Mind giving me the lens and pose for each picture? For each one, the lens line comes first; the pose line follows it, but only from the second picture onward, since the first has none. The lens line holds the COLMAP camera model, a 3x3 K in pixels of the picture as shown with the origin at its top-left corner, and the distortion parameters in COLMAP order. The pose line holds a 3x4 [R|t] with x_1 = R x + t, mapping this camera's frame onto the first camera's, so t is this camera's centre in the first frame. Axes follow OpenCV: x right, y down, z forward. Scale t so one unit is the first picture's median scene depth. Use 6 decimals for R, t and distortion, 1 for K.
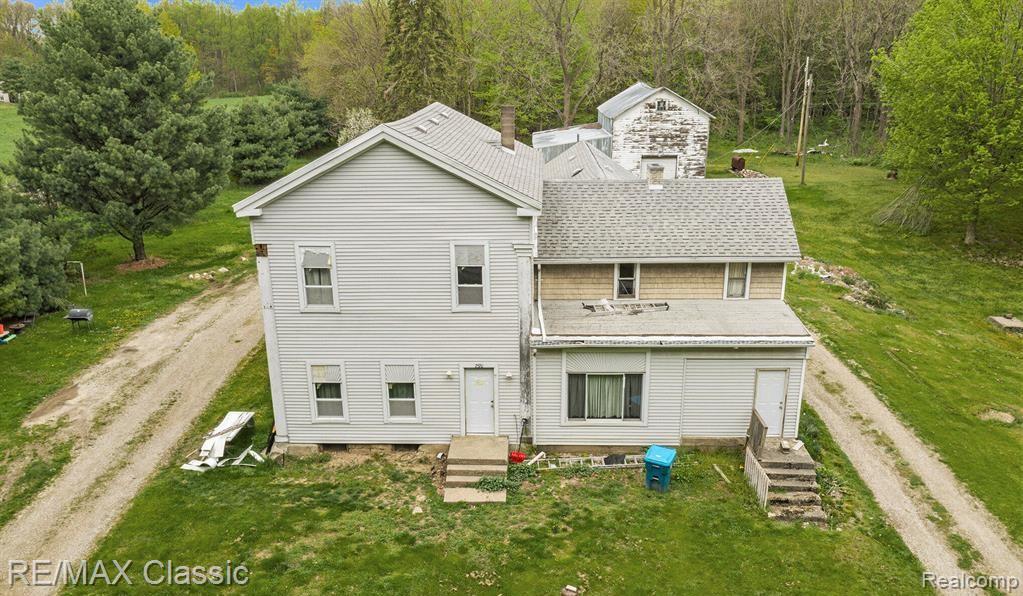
lens RADIAL K [[813.9, 0, 511.5], [0, 813.9, 298.0], [0, 0, 1]] dist [-0.014498, -0.003496]
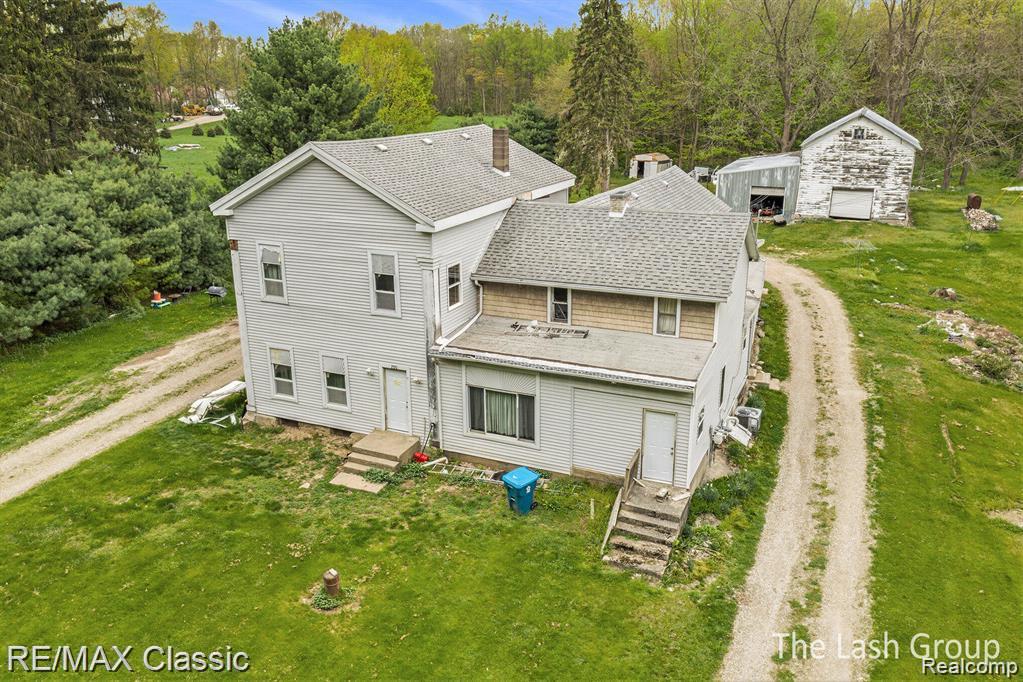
lens RADIAL K [[810.7, 0, 510.4], [0, 810.7, 298.7], [0, 0, 1]] dist [-0.013538, -0.009713]
pose [[0.925239, 0.100766, -0.365758, 0.480320], [-0.108744, 0.994069, -0.001219, -0.022353], [0.363466, 0.040902, 0.930709, 0.048377]]
